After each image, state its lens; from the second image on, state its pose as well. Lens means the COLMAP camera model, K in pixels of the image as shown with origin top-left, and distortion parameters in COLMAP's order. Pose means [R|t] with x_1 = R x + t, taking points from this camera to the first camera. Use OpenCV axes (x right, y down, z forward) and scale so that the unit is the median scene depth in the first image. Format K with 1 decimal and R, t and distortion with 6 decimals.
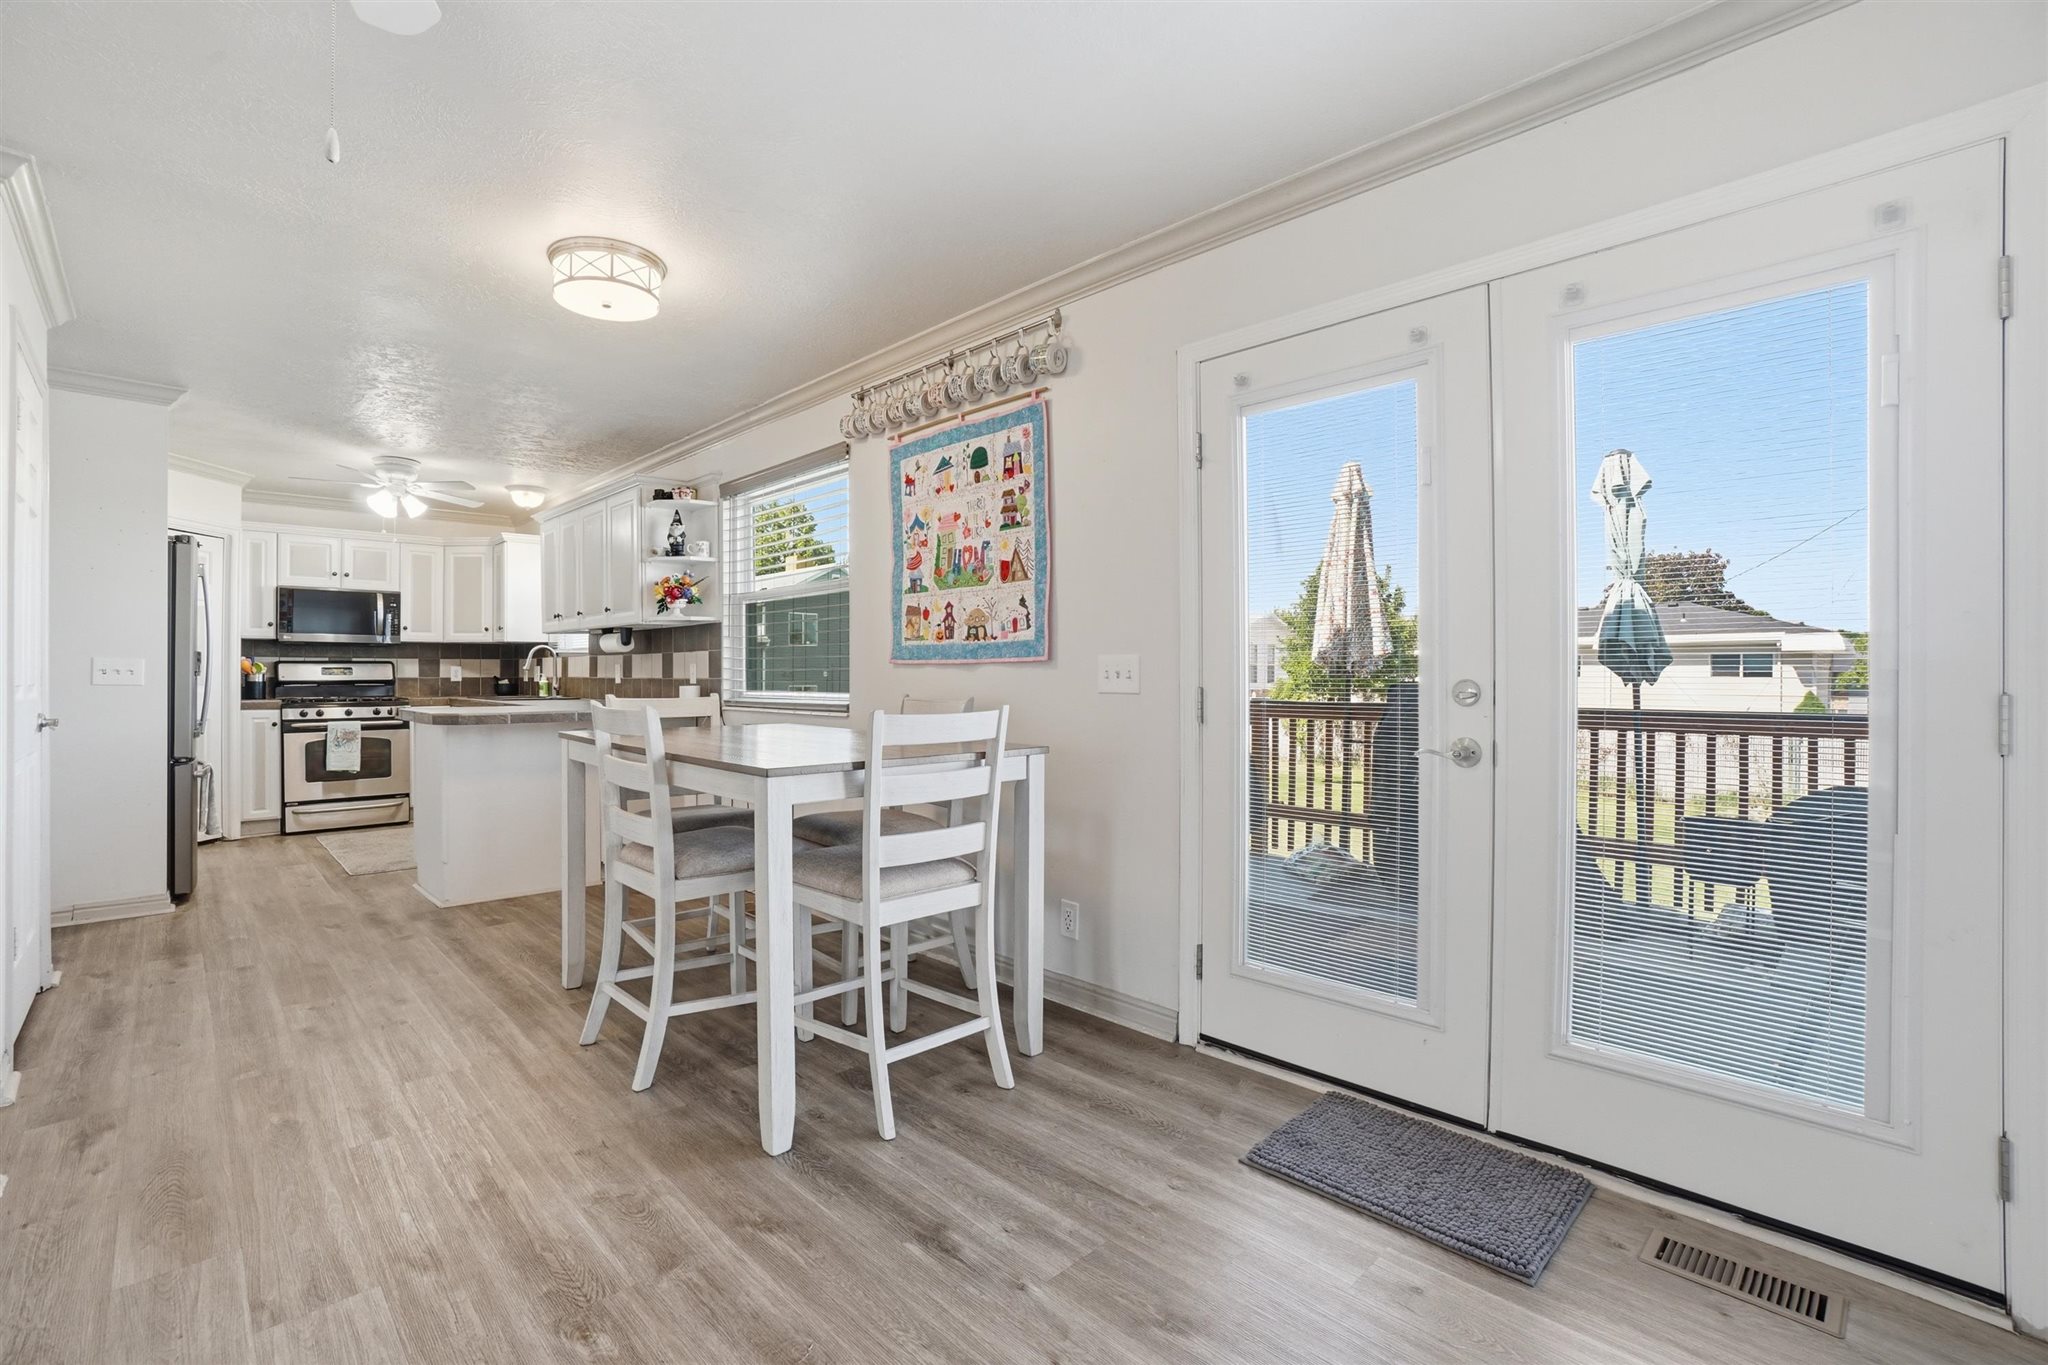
lens RADIAL K [[905.1, 0, 1015.6], [0, 905.1, 670.3], [0, 0, 1]] dist [-0.033995, 0.004374]
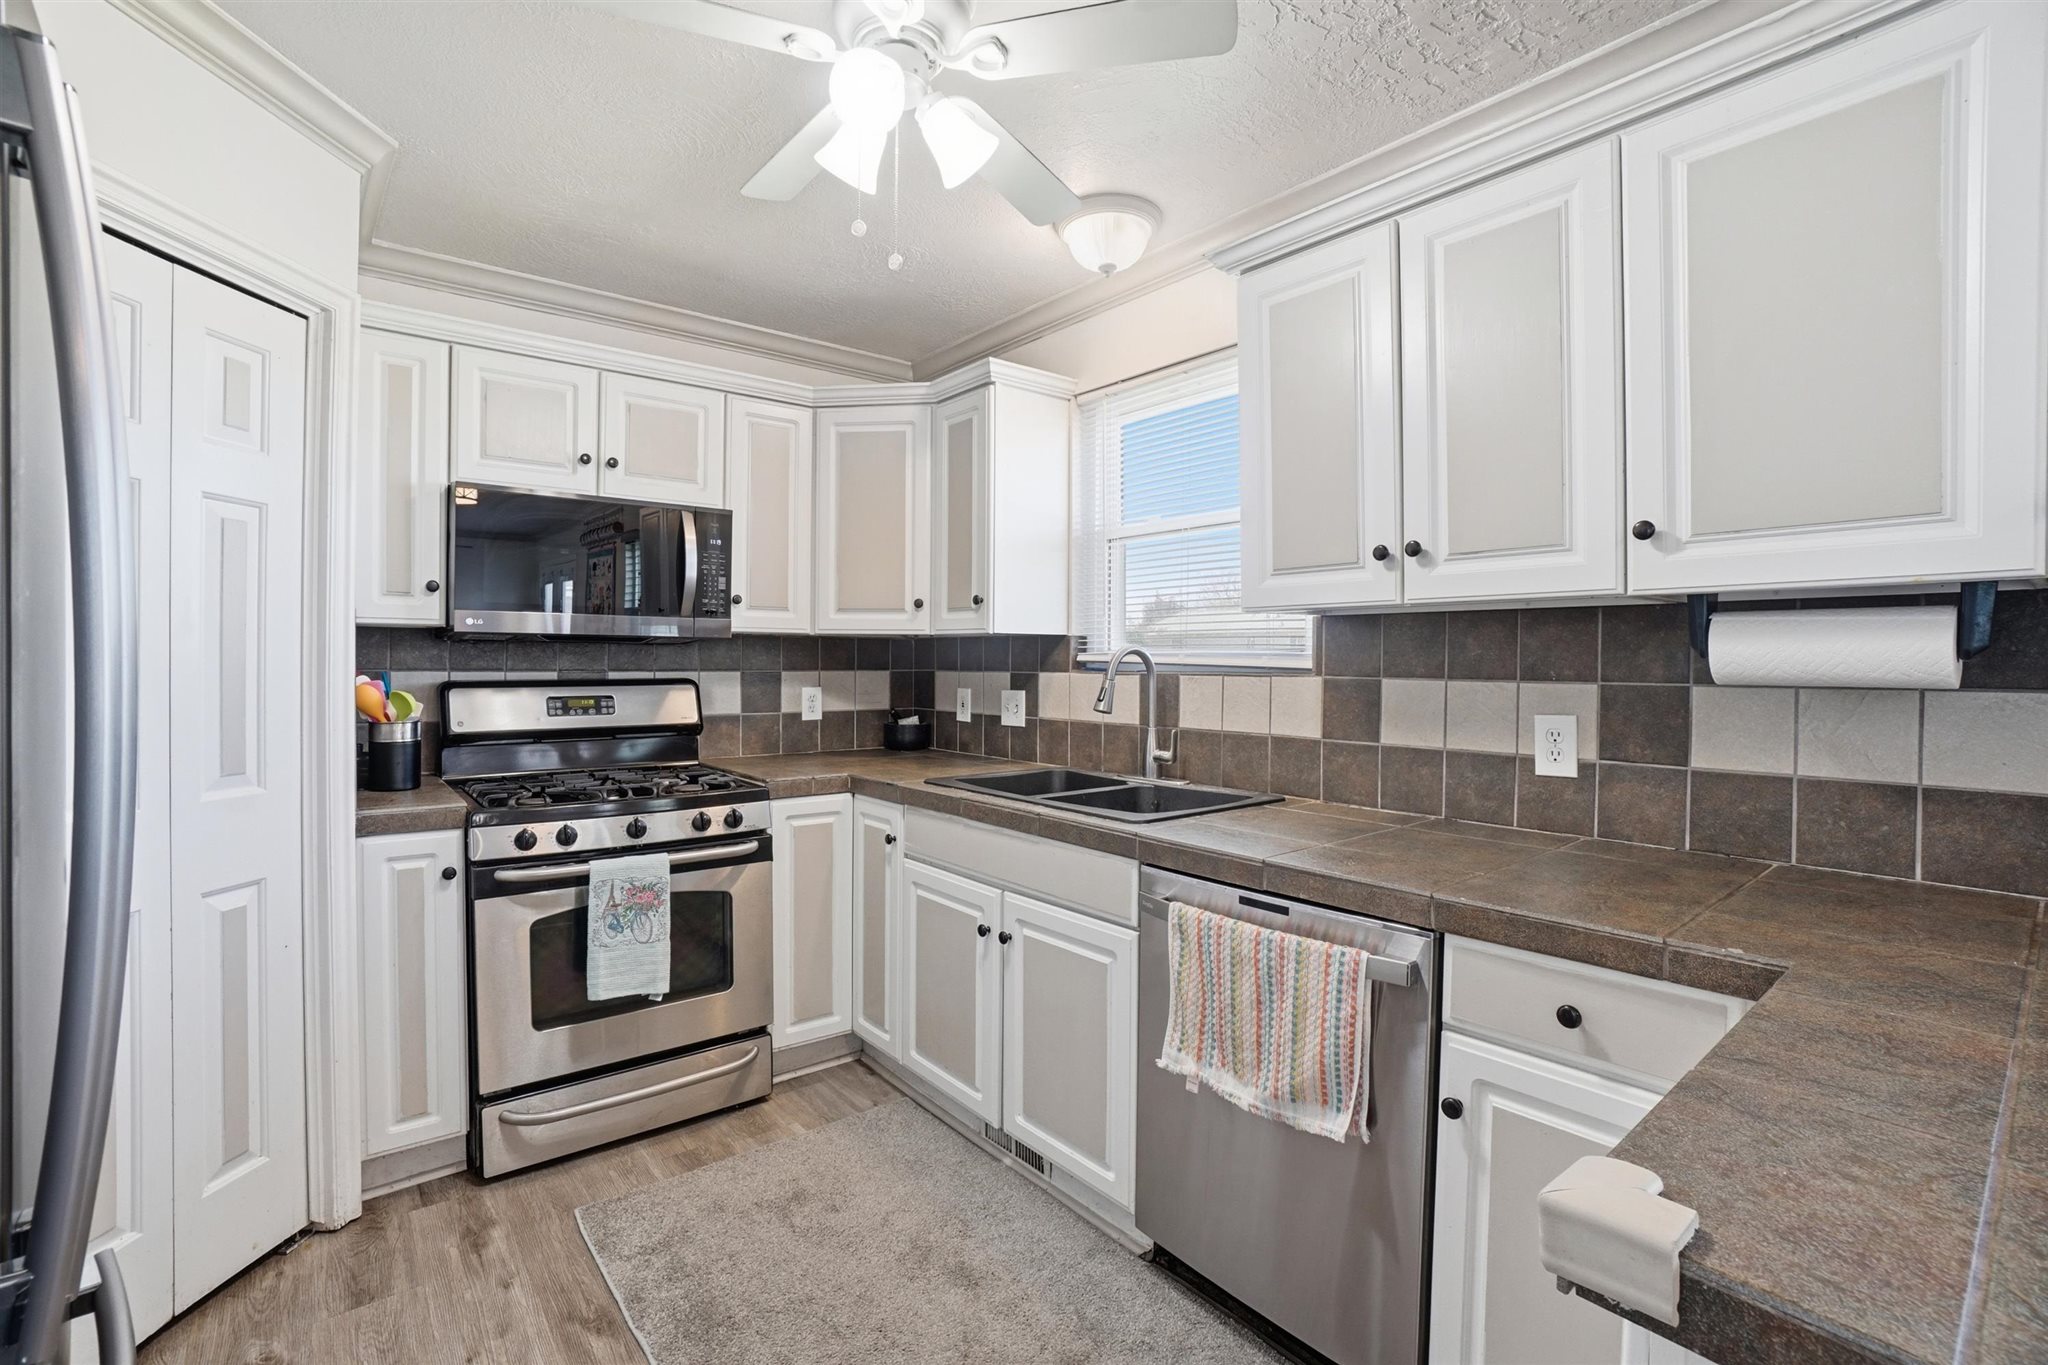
lens RADIAL K [[905.1, 0, 1005.9], [0, 905.1, 672.5], [0, 0, 1]] dist [-0.033995, 0.004374]
pose [[0.995407, 0.005529, -0.095576, -0.588591], [-0.004227, 0.999896, 0.013820, -0.022858], [0.095642, -0.013352, 0.995326, 0.676300]]
